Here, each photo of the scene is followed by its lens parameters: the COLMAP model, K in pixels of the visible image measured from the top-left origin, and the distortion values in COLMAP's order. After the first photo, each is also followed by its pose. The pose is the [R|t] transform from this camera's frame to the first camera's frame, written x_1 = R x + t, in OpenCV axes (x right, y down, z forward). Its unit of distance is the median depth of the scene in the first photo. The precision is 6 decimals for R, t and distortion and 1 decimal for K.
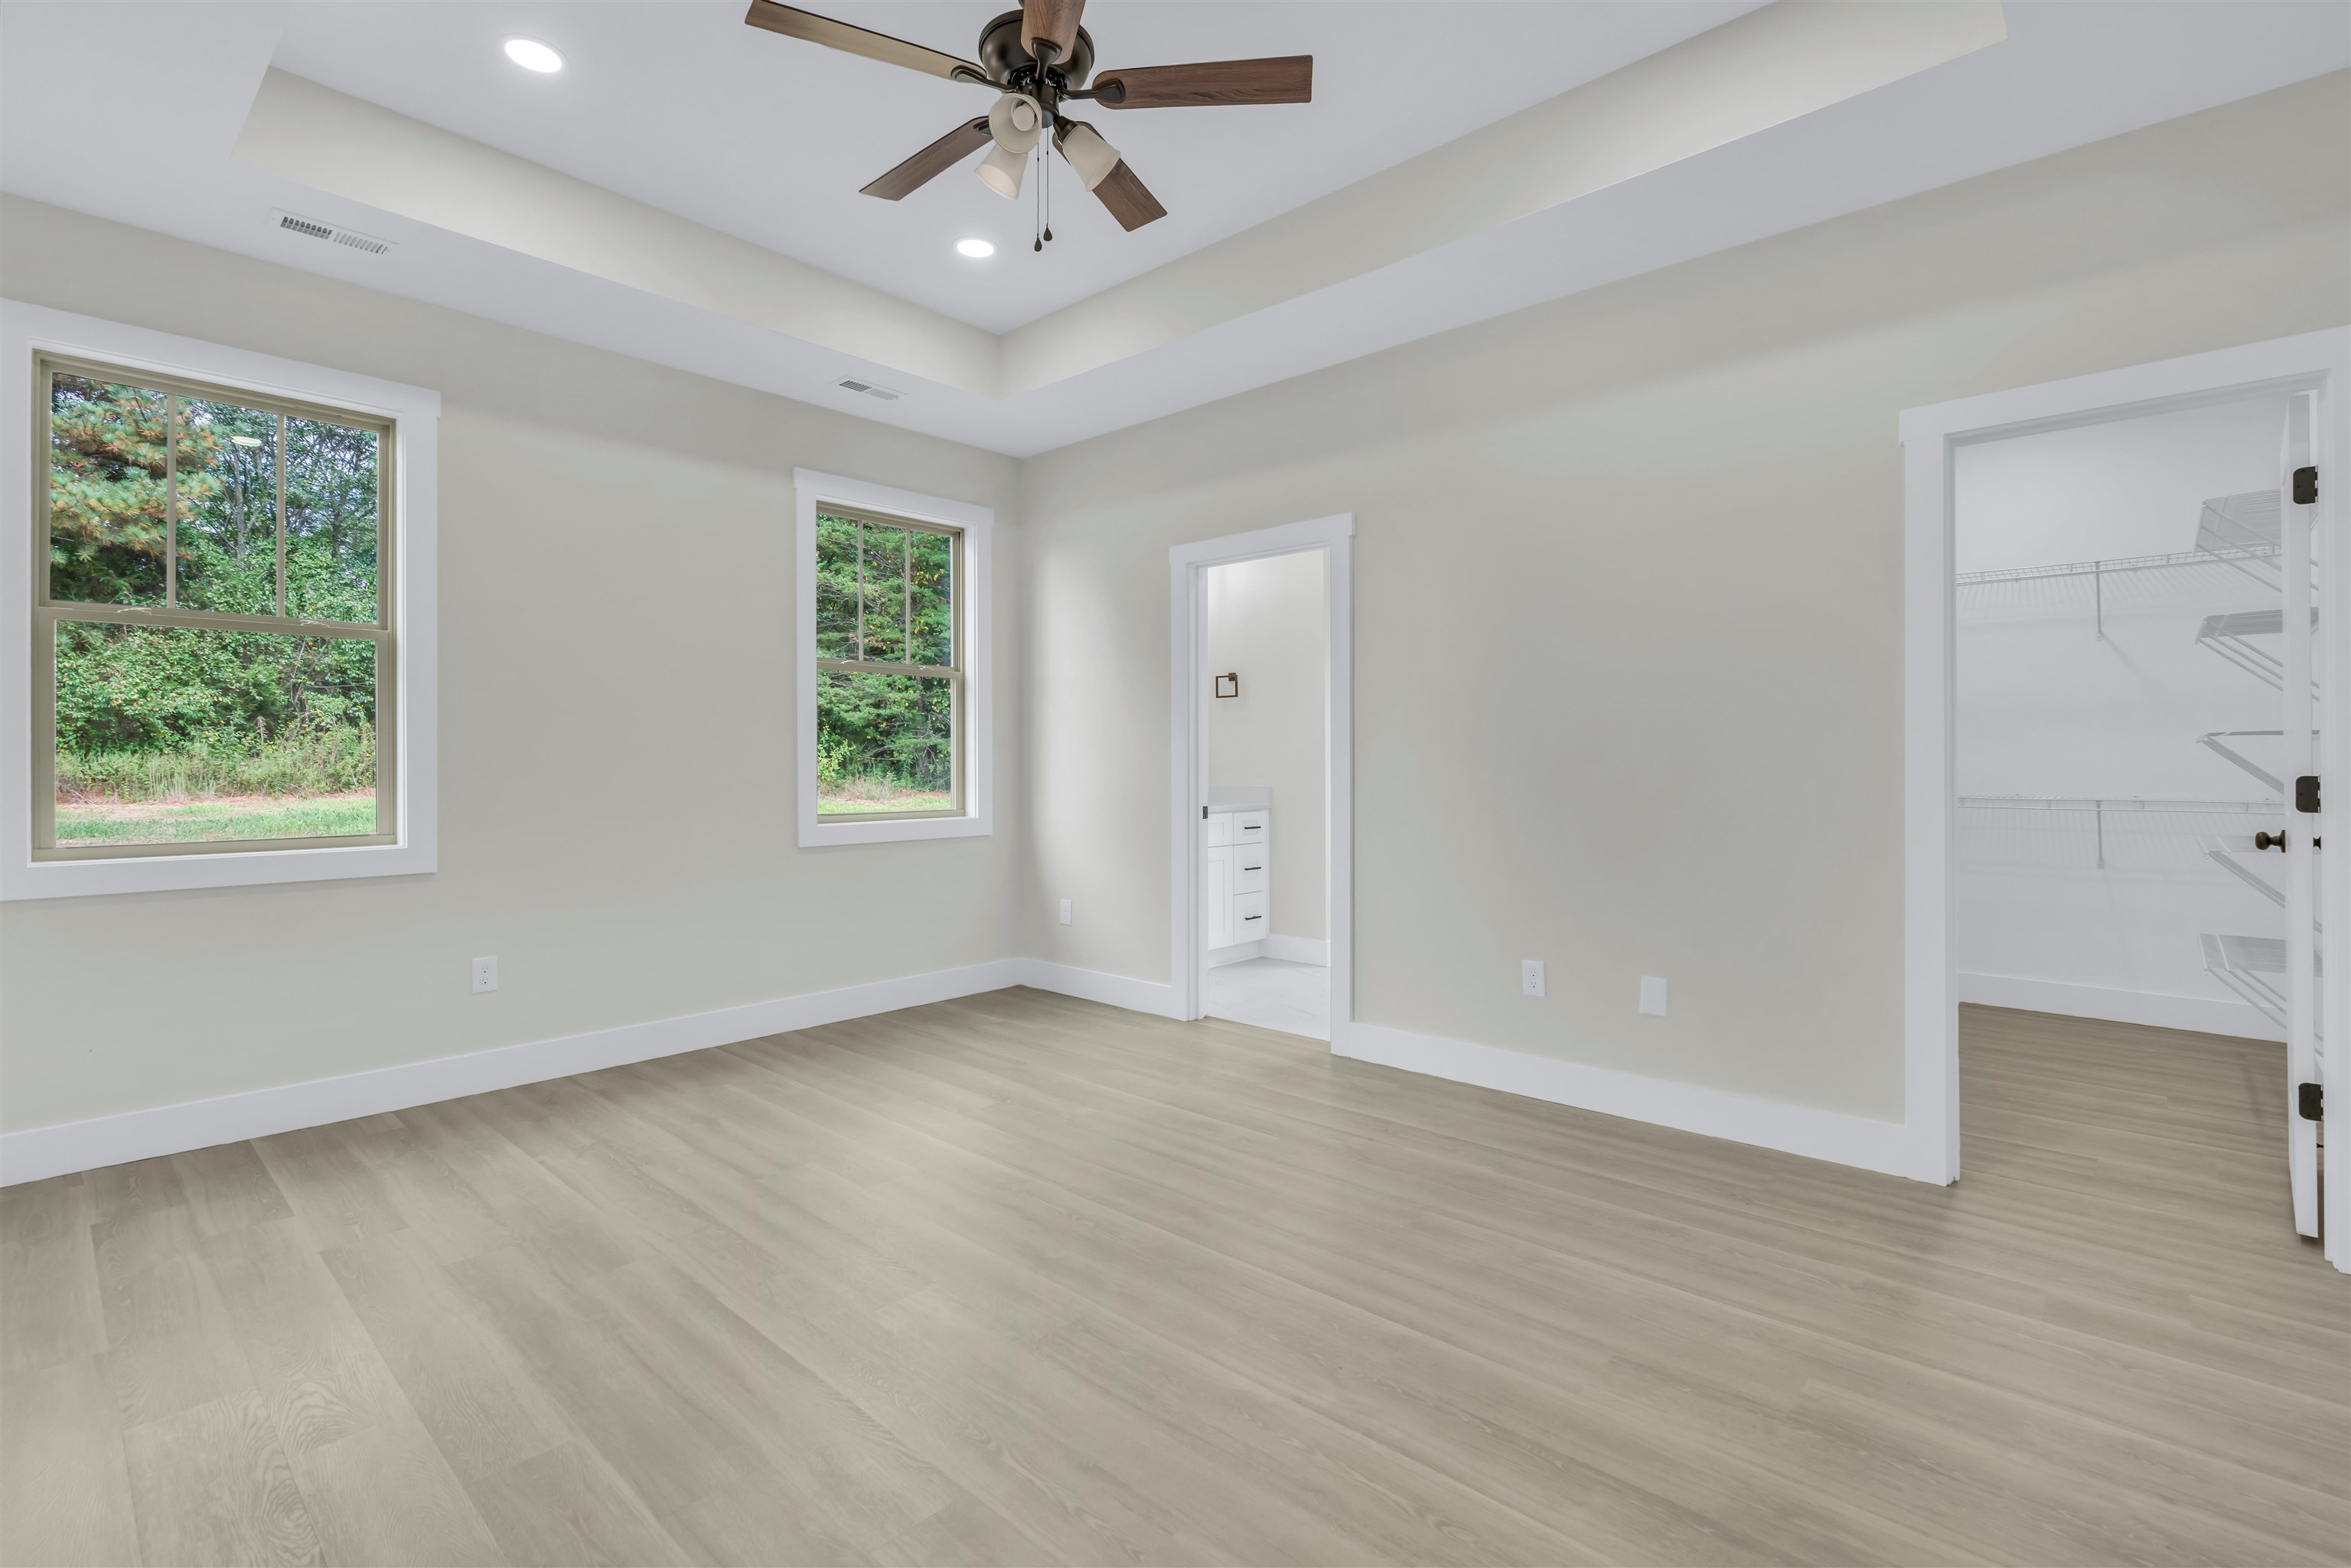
lens RADIAL K [[1057.4, 0, 1184.5], [0, 1057.4, 771.4], [0, 0, 1]] dist [-0.003981, 0.003418]
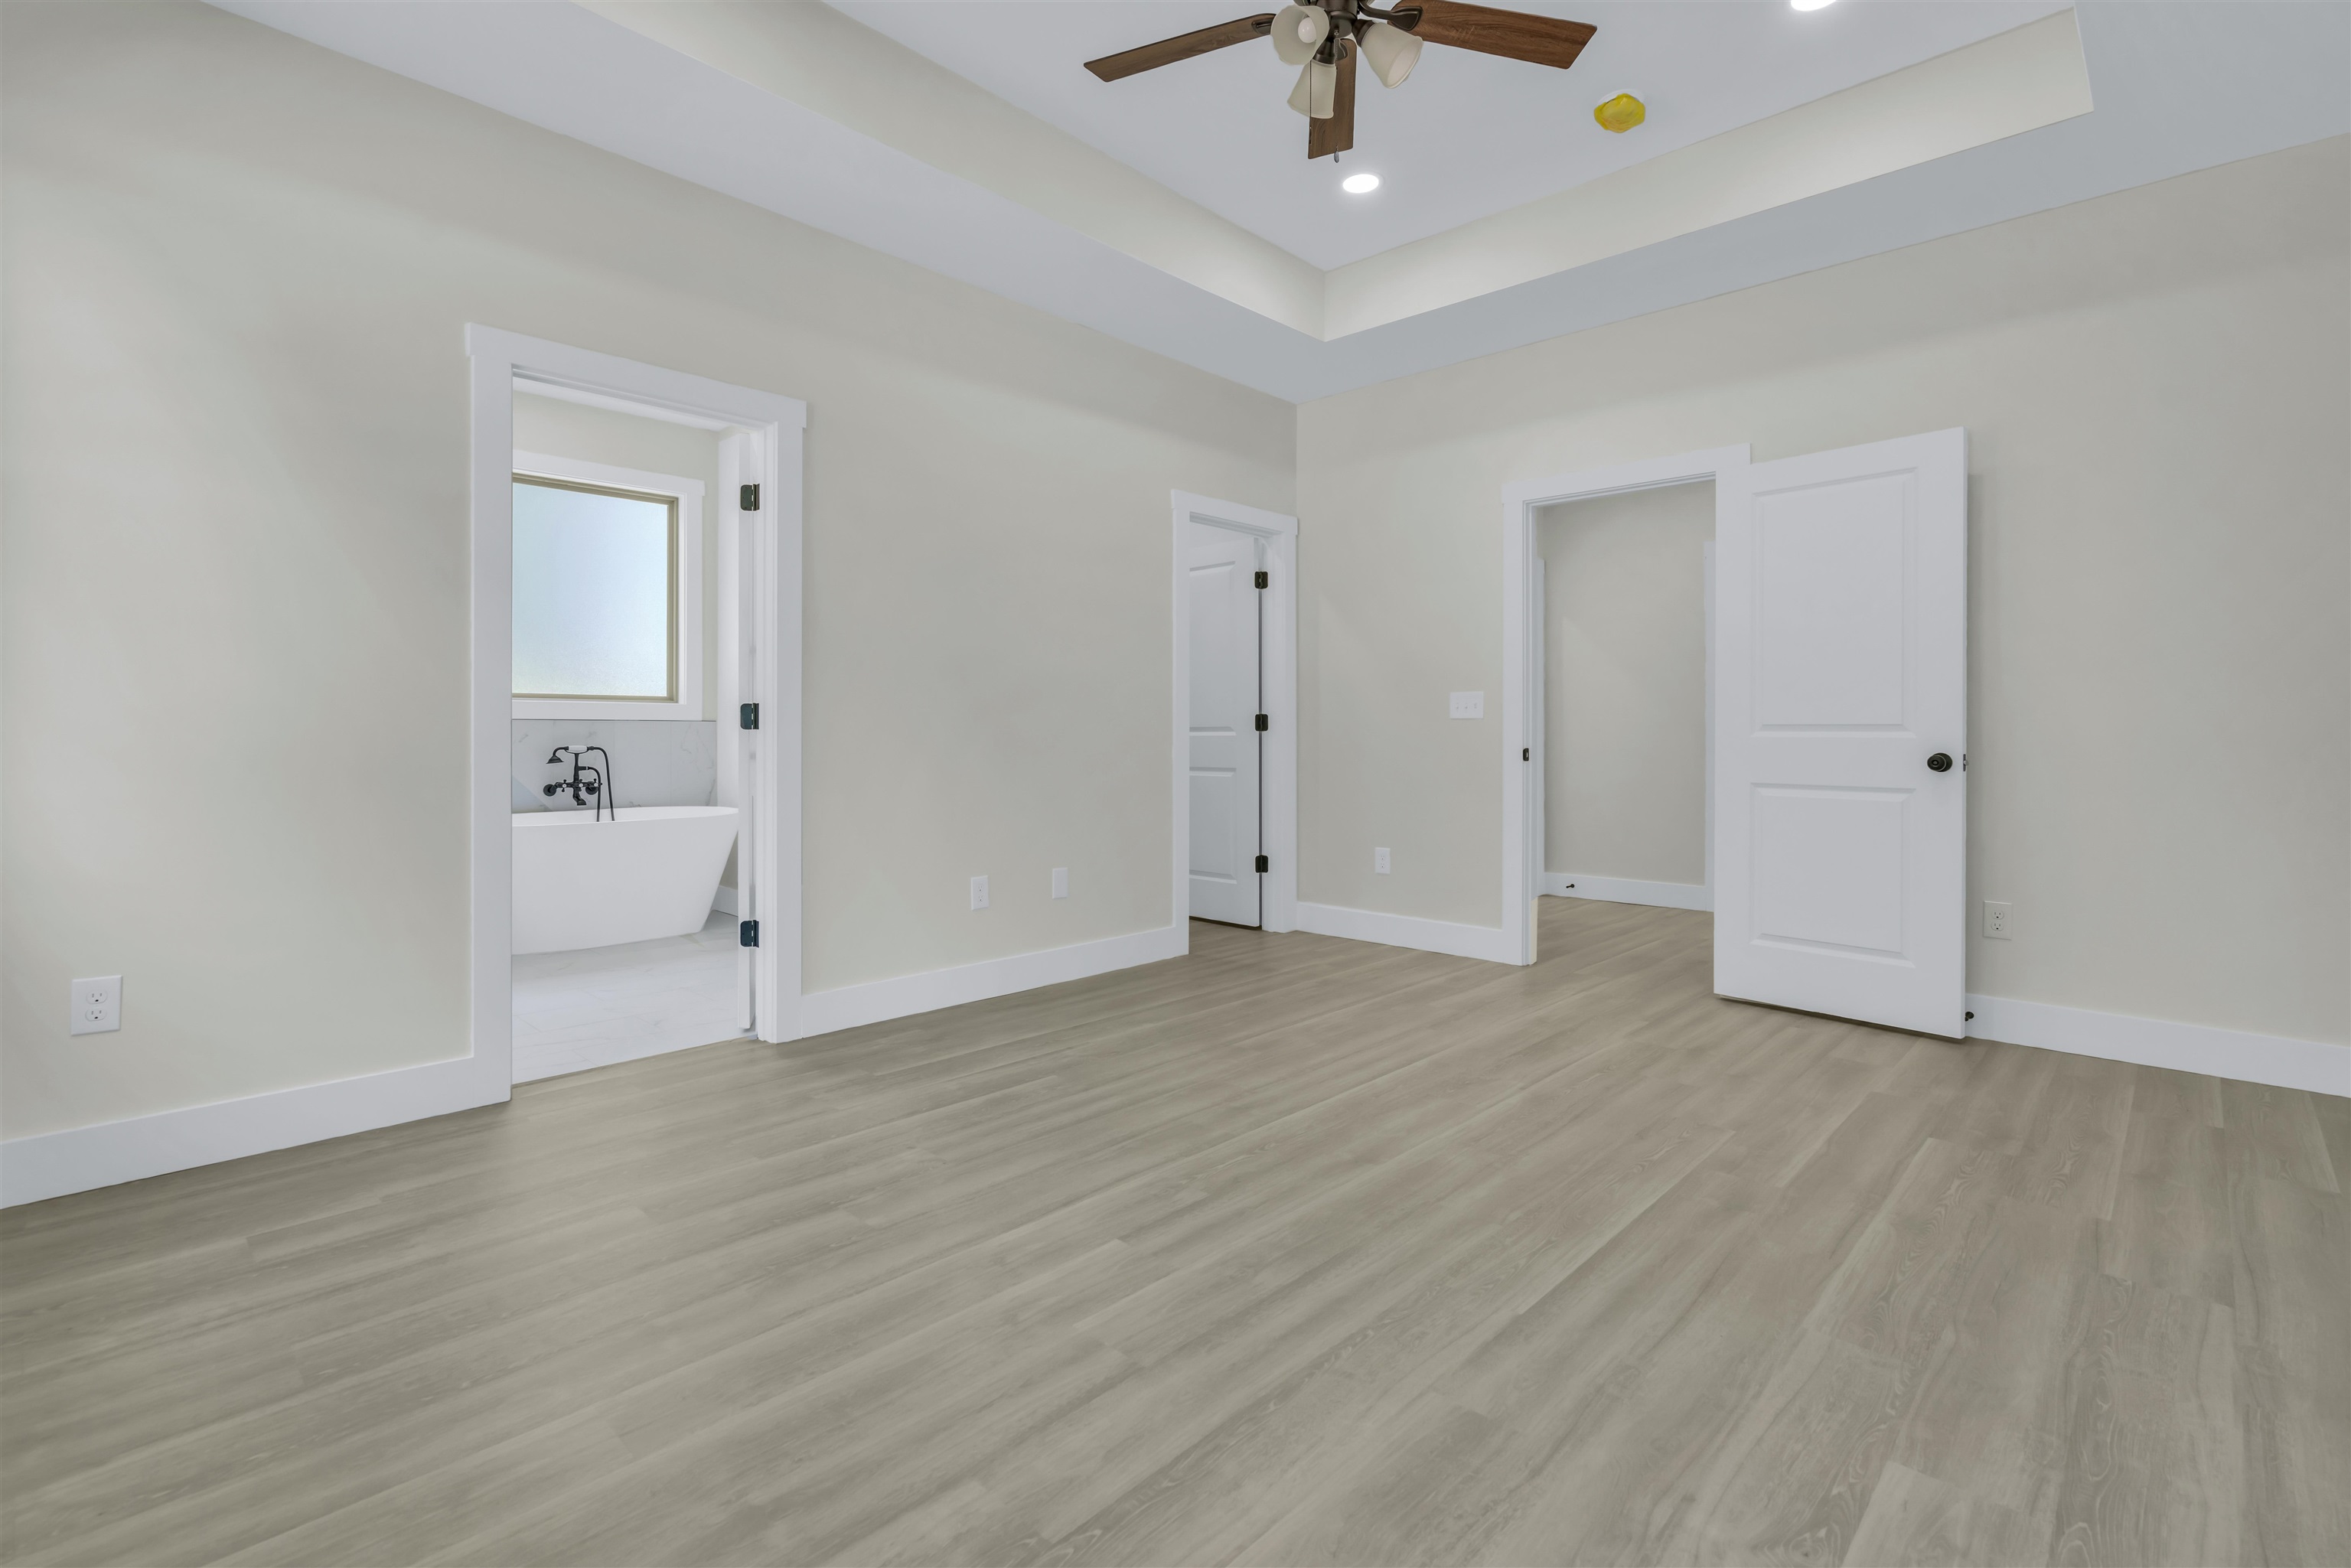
lens RADIAL K [[1057.4, 0, 1166.4], [0, 1057.4, 735.1], [0, 0, 1]] dist [-0.003981, 0.003418]
pose [[0.042950, -0.001284, 0.999076, -1.026069], [0.005764, 0.999983, 0.001037, 0.040894], [-0.999061, 0.005714, 0.042956, 1.001244]]
